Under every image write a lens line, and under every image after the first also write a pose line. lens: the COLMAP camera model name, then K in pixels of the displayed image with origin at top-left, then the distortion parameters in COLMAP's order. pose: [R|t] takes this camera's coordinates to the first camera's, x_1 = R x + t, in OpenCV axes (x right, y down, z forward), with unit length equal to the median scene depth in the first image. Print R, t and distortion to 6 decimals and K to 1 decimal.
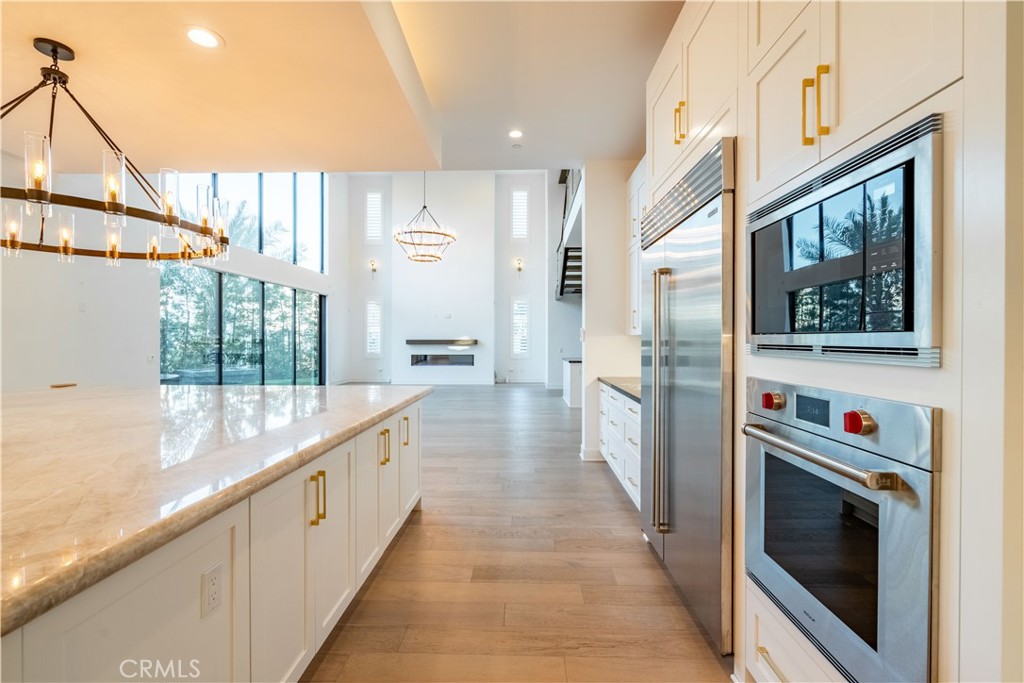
lens RADIAL K [[450.6, 0, 511.7], [0, 450.6, 342.5], [0, 0, 1]] dist [-0.002327, -0.001640]
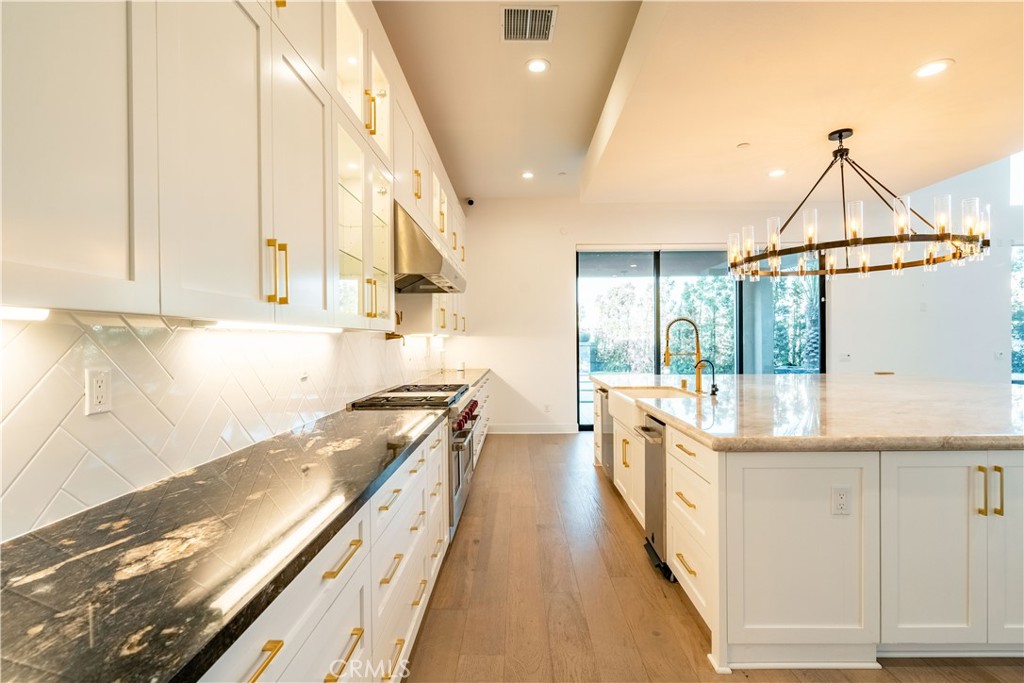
lens RADIAL K [[450.6, 0, 512.5], [0, 450.6, 340.5], [0, 0, 1]] dist [-0.002327, -0.001640]
pose [[0.004289, 0.002716, -0.999987, 0.412314], [0.000758, 0.999996, 0.002720, 0.002021], [0.999991, -0.000769, 0.004287, -0.058865]]
